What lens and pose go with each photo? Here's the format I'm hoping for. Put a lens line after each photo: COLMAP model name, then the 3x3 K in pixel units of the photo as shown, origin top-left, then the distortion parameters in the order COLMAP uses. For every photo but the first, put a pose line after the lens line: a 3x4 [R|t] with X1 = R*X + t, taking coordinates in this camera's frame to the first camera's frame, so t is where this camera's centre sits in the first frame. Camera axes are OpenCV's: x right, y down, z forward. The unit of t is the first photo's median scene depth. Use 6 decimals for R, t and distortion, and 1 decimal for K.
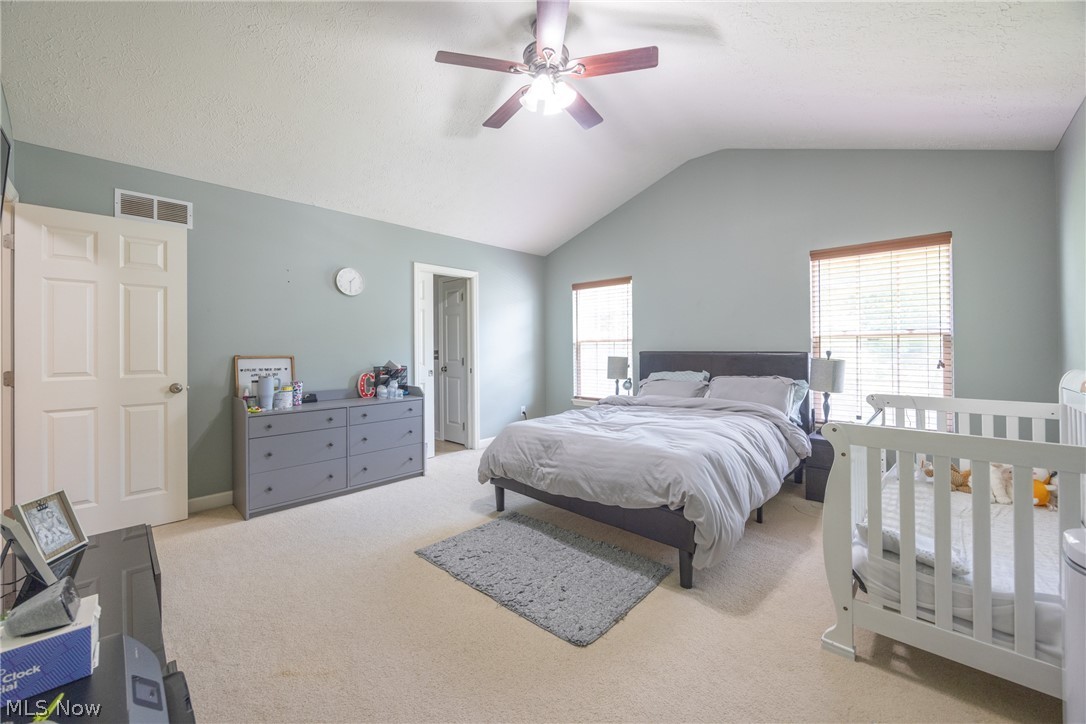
lens RADIAL K [[409.8, 0, 546.9], [0, 409.8, 348.3], [0, 0, 1]] dist [-0.002492, -0.000106]
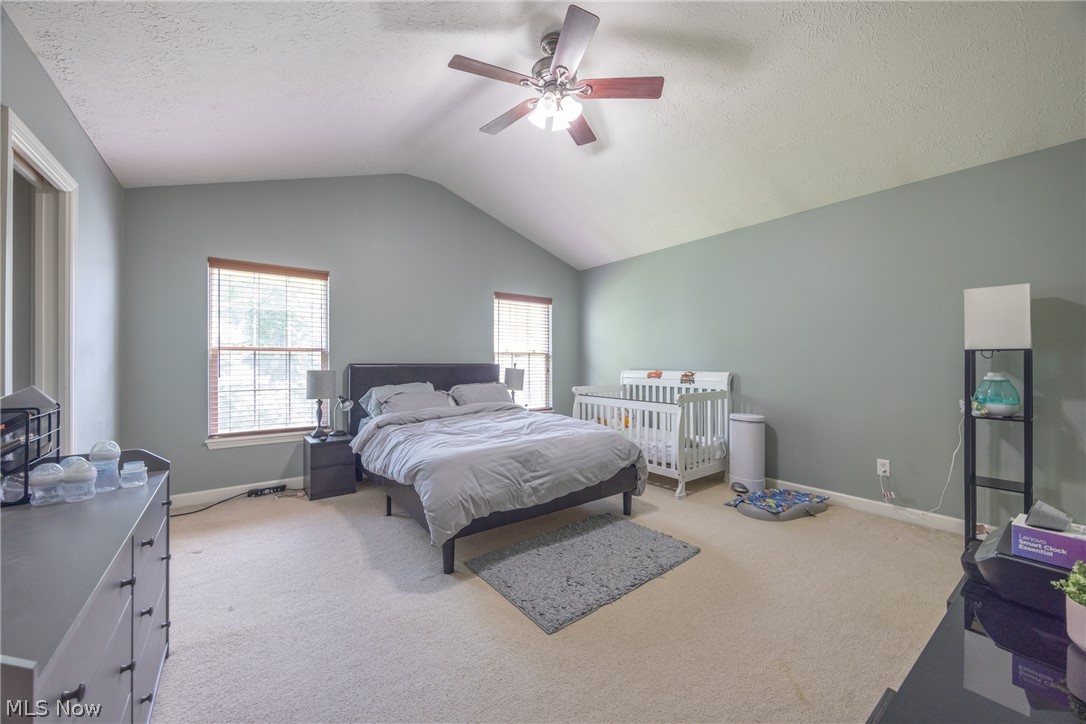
lens RADIAL K [[413.5, 0, 533.6], [0, 413.5, 362.4], [0, 0, 1]] dist [-0.002158, -0.000163]
pose [[0.183321, 0.005374, 0.983038, -0.877988], [-0.003408, 0.999983, -0.004831, 0.011794], [-0.983047, -0.002464, 0.183336, 0.740285]]
